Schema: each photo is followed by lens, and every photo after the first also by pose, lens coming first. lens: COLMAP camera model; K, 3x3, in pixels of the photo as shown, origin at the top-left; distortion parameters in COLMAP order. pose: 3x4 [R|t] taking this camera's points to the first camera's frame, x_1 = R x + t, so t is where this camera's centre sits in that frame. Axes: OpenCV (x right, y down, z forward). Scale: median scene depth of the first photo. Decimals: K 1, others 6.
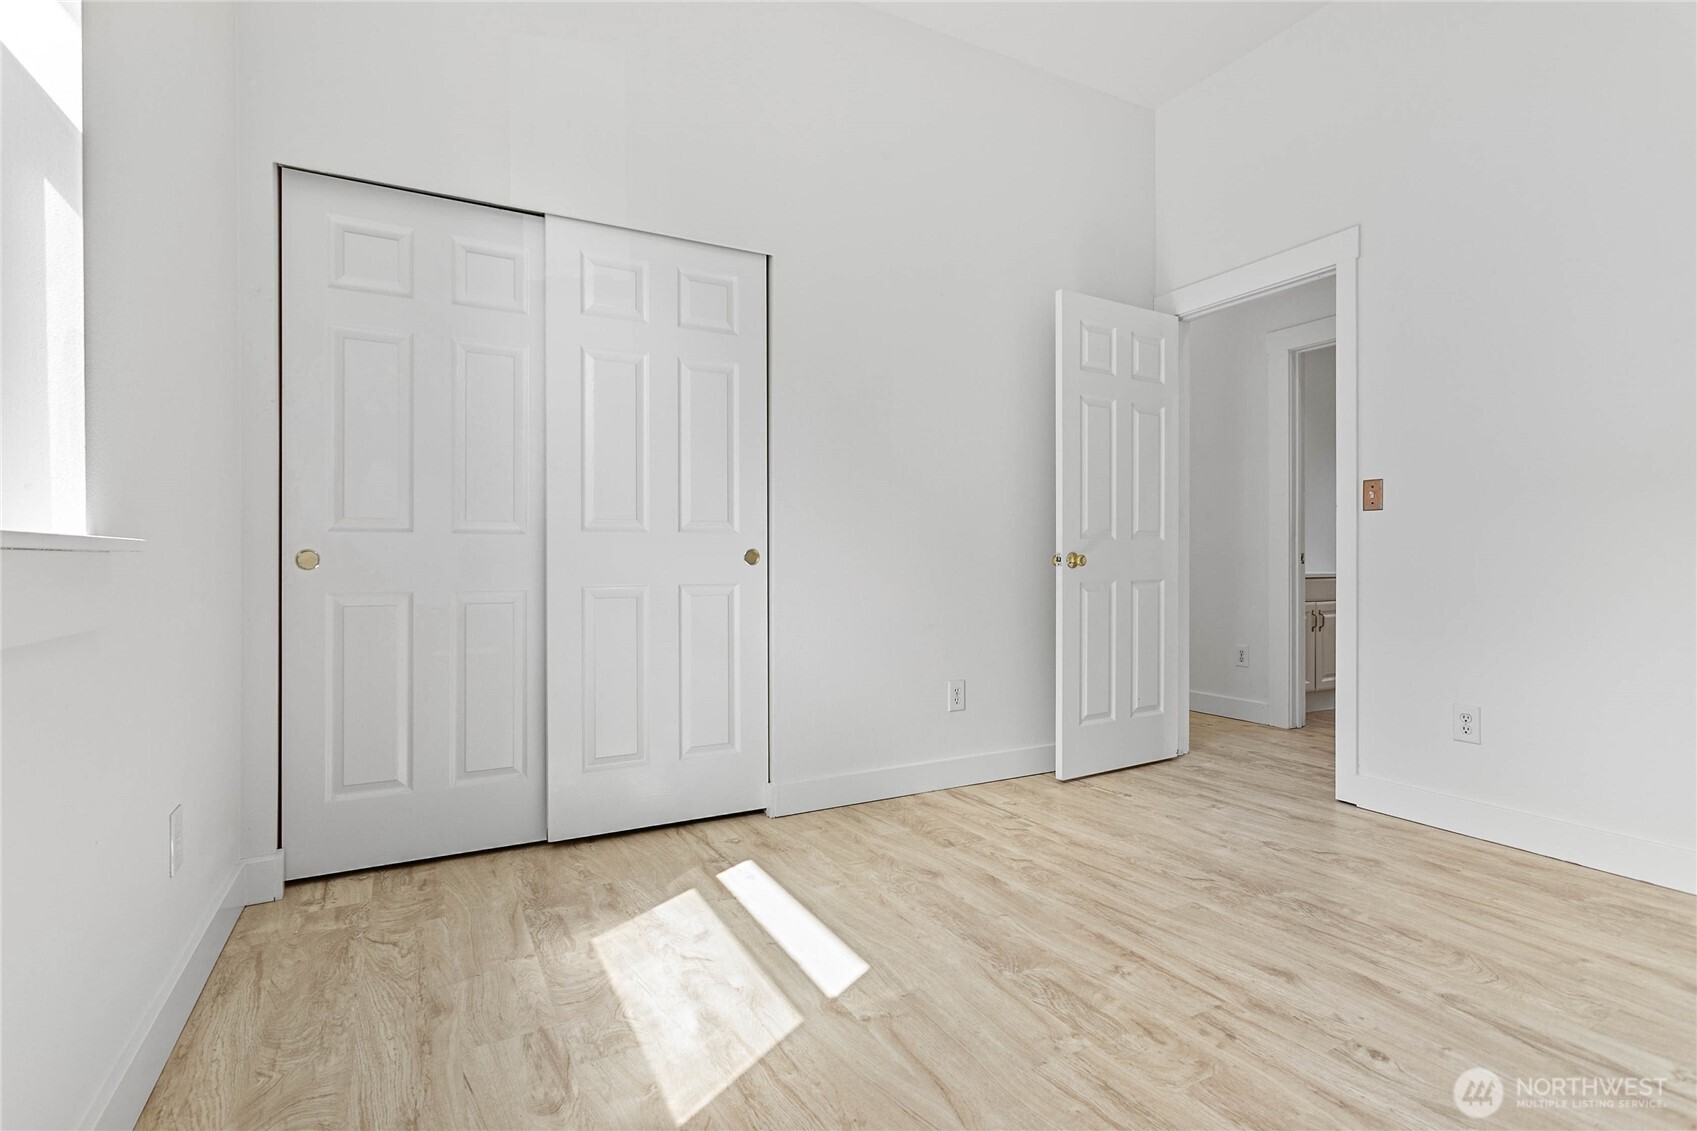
lens RADIAL K [[804.2, 0, 842.7], [0, 804.2, 559.8], [0, 0, 1]] dist [0.000583, 0.002098]
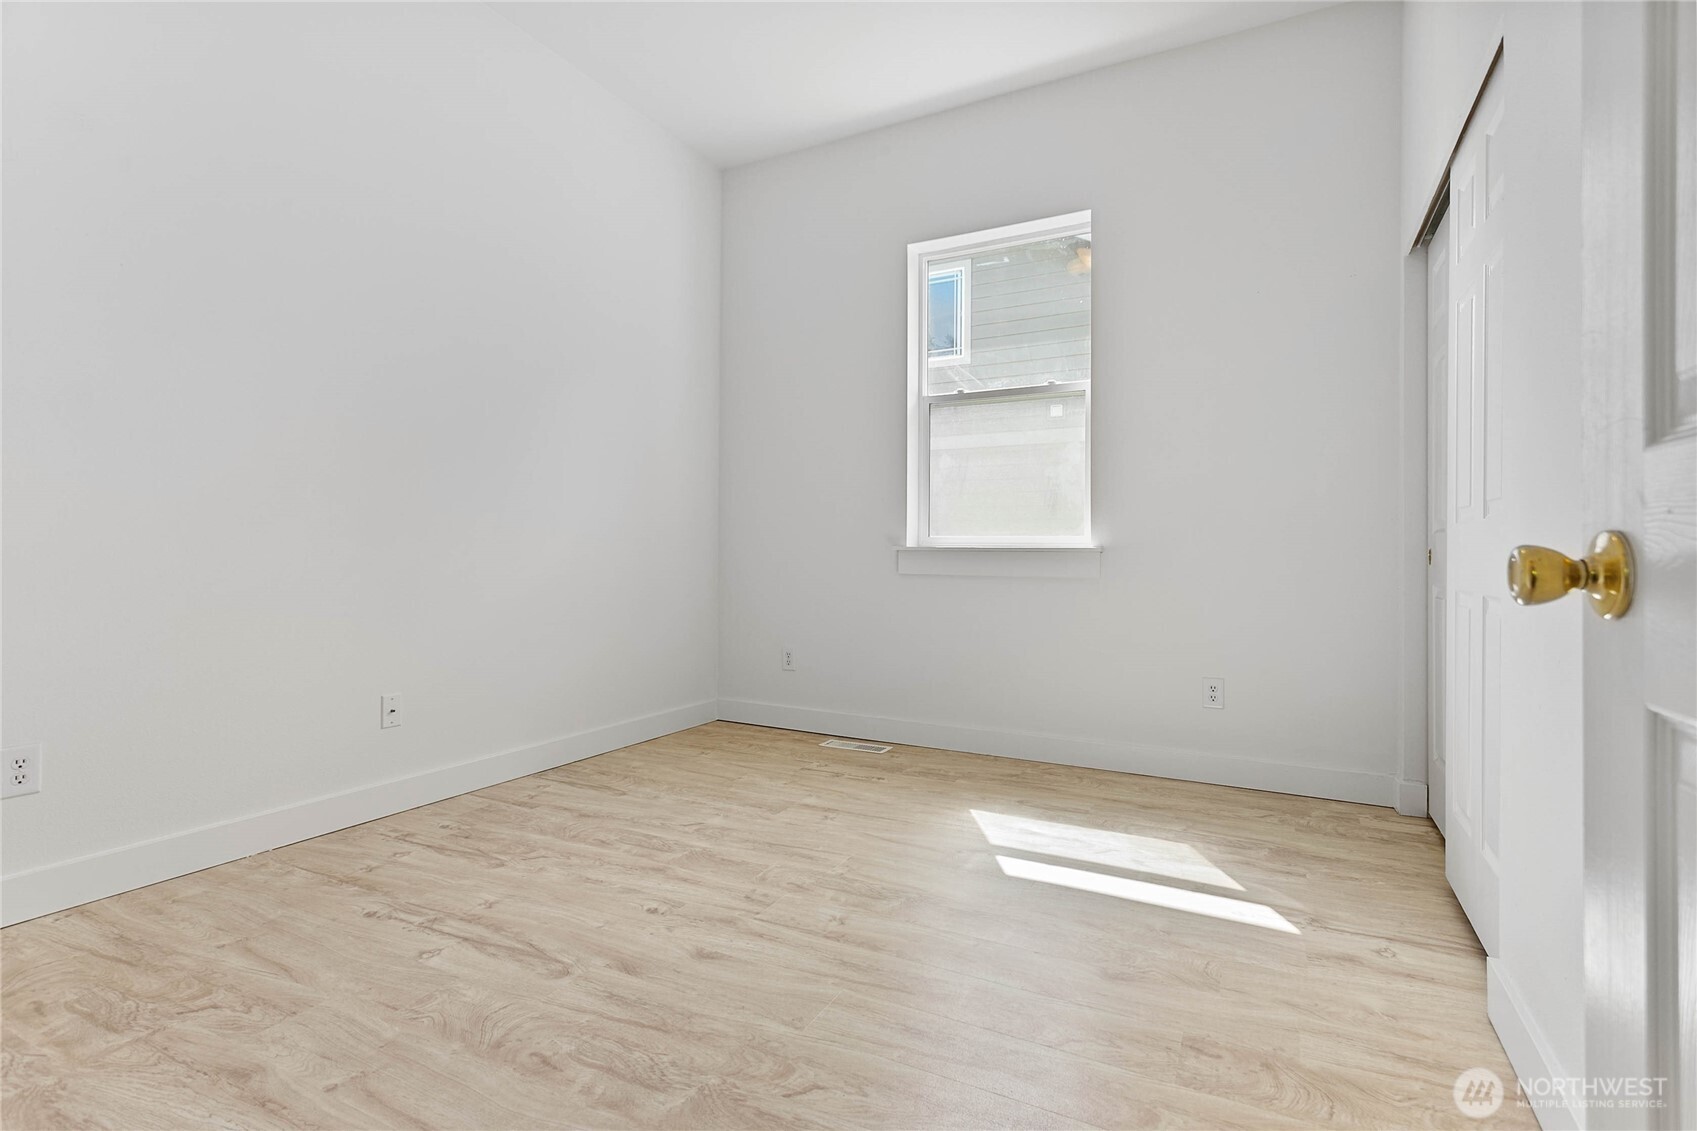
lens RADIAL K [[808.2, 0, 838.2], [0, 808.2, 557.7], [0, 0, 1]] dist [0.001580, 0.000793]
pose [[-0.833398, 0.001679, -0.552670, 0.942676], [-0.003959, 0.999952, 0.009009, -0.006253], [0.552659, 0.009696, -0.833351, 1.884944]]
